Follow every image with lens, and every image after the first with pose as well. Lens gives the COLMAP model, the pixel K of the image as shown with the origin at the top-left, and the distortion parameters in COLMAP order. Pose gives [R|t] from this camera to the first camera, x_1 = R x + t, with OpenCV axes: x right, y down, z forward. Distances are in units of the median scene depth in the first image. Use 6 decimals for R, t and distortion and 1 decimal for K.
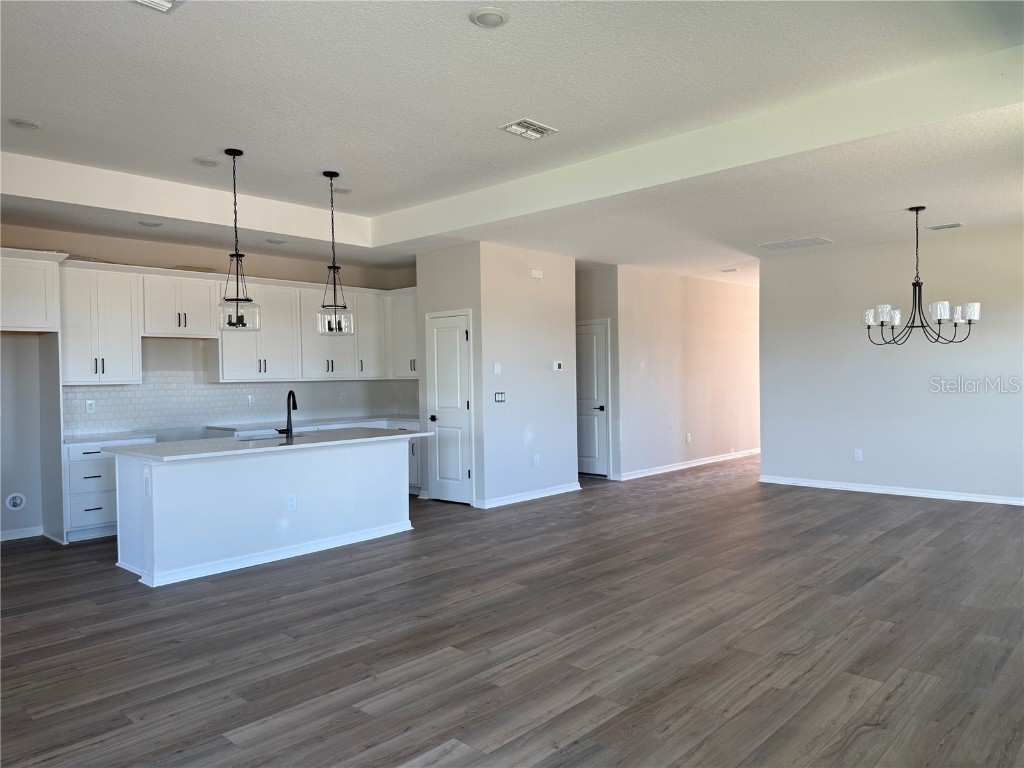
lens RADIAL K [[725.7, 0, 505.7], [0, 725.7, 388.4], [0, 0, 1]] dist [0.028131, -0.037674]
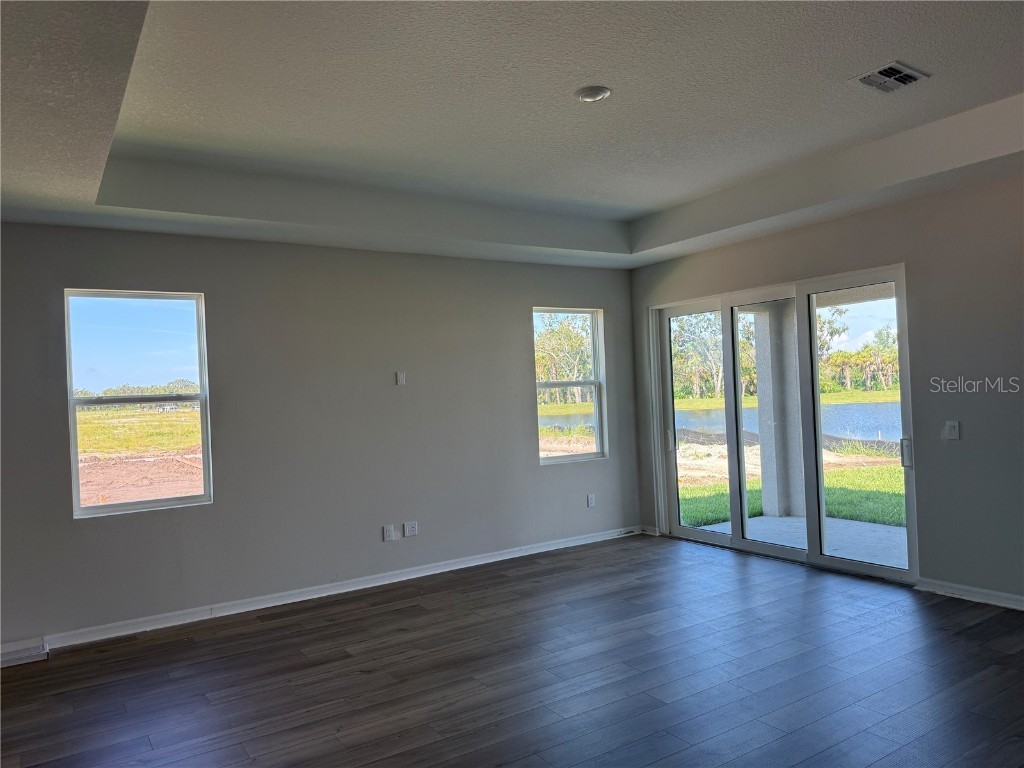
lens RADIAL K [[725.7, 0, 507.5], [0, 725.7, 381.1], [0, 0, 1]] dist [0.028131, -0.037674]
pose [[-0.969978, 0.054014, 0.237117, -0.116847], [0.056724, 0.998379, 0.004616, -0.079008], [-0.236484, 0.017927, -0.971470, 1.820582]]
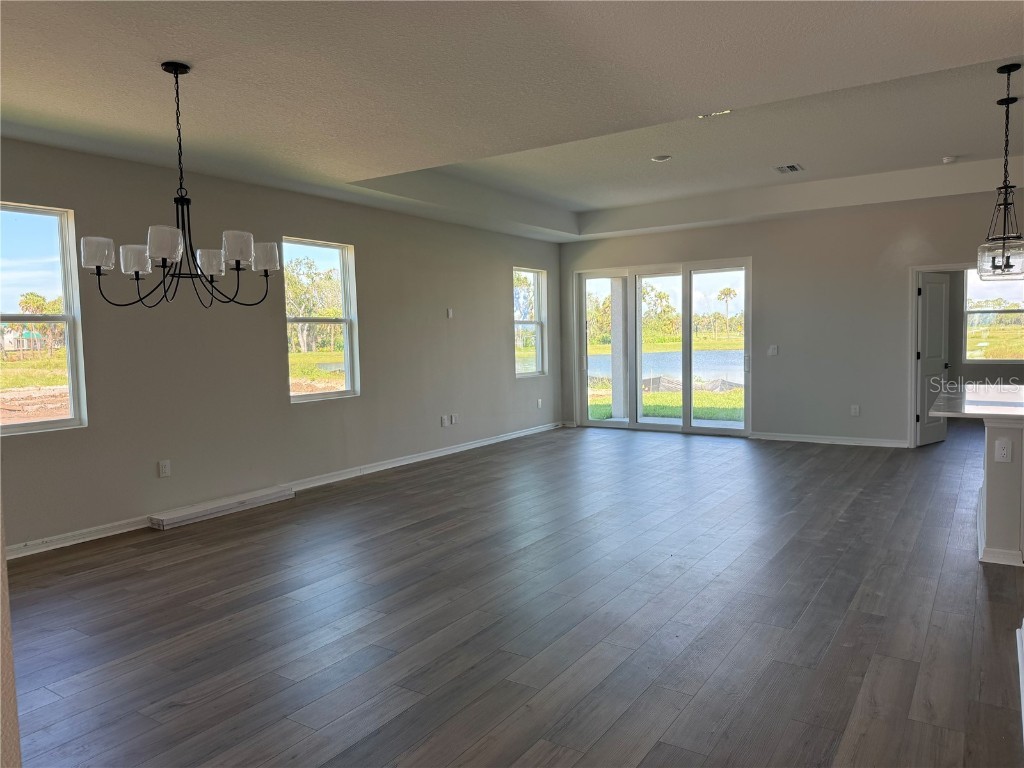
lens RADIAL K [[725.7, 0, 511.4], [0, 725.7, 390.3], [0, 0, 1]] dist [0.028131, -0.037674]
pose [[-0.984962, 0.041047, -0.167826, 0.642038], [0.024478, 0.994723, 0.099633, -0.073292], [0.171030, 0.094027, -0.980769, 2.552754]]
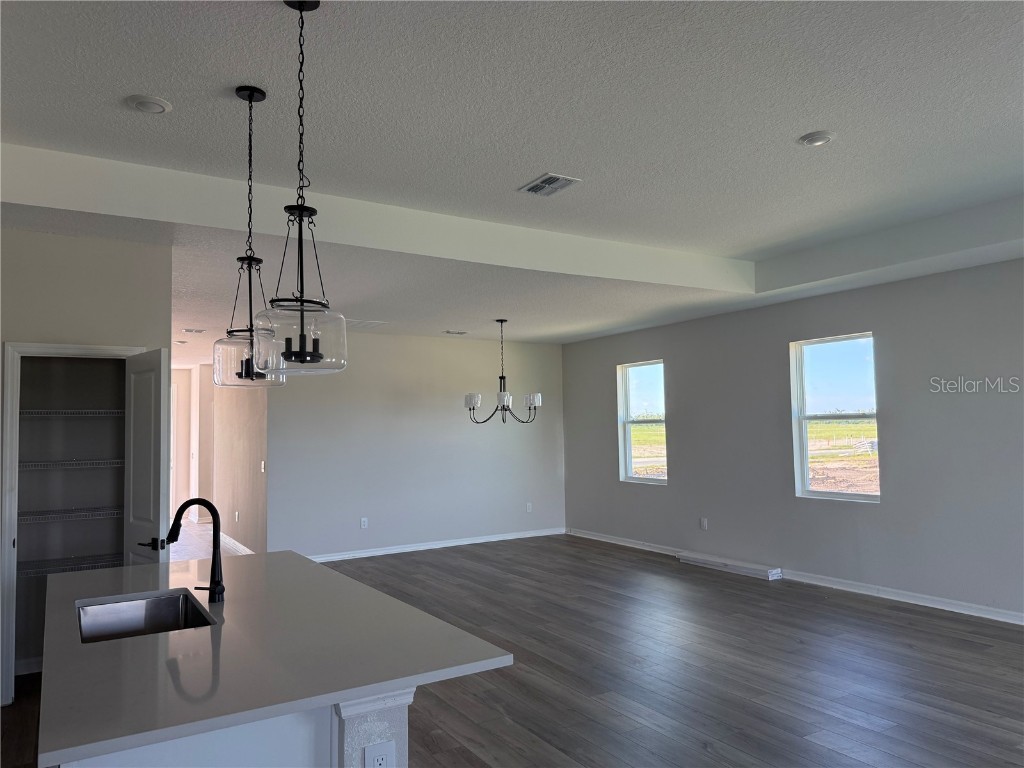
lens RADIAL K [[725.7, 0, 511.2], [0, 725.7, 383.6], [0, 0, 1]] dist [0.028131, -0.037674]
pose [[0.269978, 0.061996, 0.960869, -1.060124], [0.035794, 0.996589, -0.074357, -0.055214], [-0.962201, 0.054468, 0.266838, 1.005214]]
